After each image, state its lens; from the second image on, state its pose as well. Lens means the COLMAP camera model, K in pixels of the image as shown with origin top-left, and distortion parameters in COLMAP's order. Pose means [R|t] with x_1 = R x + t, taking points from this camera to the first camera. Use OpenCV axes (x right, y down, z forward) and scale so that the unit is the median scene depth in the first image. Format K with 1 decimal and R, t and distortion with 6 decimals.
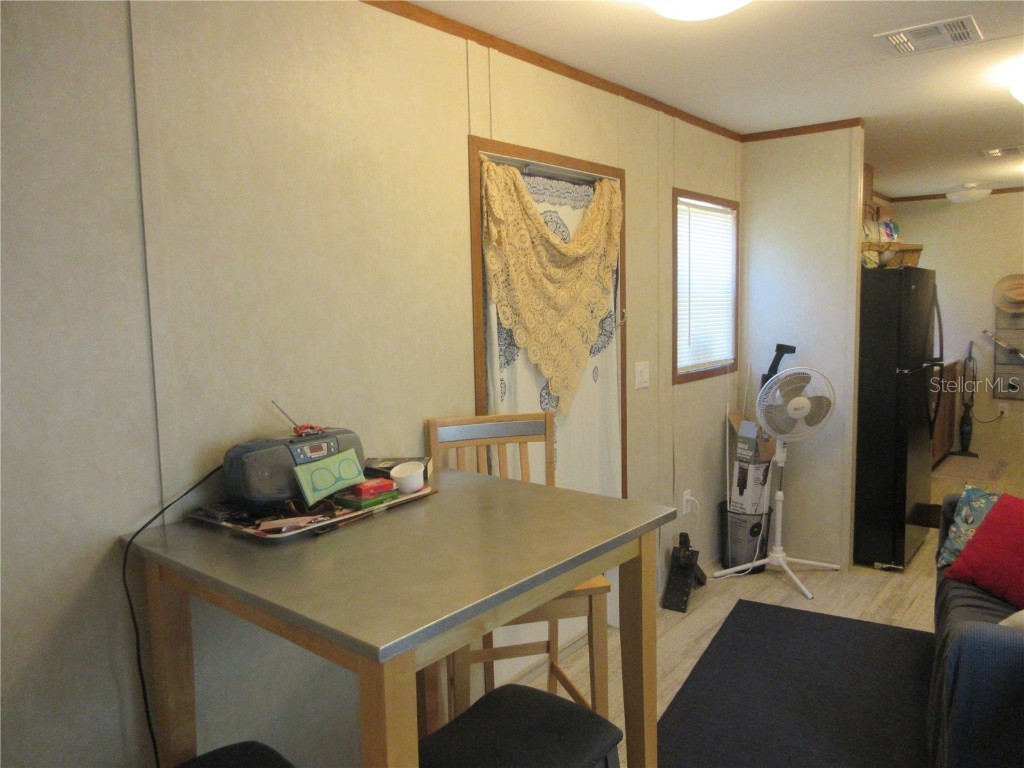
lens RADIAL K [[745.3, 0, 515.5], [0, 745.3, 373.4], [0, 0, 1]] dist [0.002528, -0.017909]
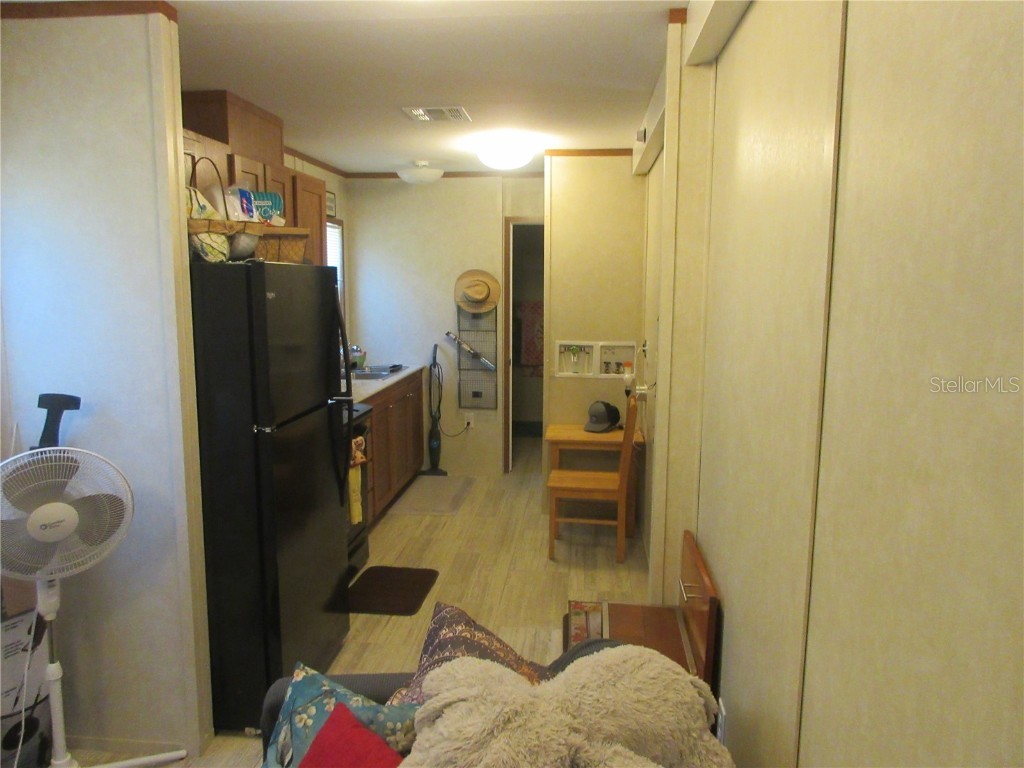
lens RADIAL K [[745.3, 0, 515.5], [0, 745.3, 373.4], [0, 0, 1]] dist [0.002528, -0.017909]
pose [[0.836631, -0.049985, 0.545482, 0.227884], [0.035590, 0.998684, 0.036928, -0.041721], [-0.546610, -0.011481, 0.837309, 0.229291]]
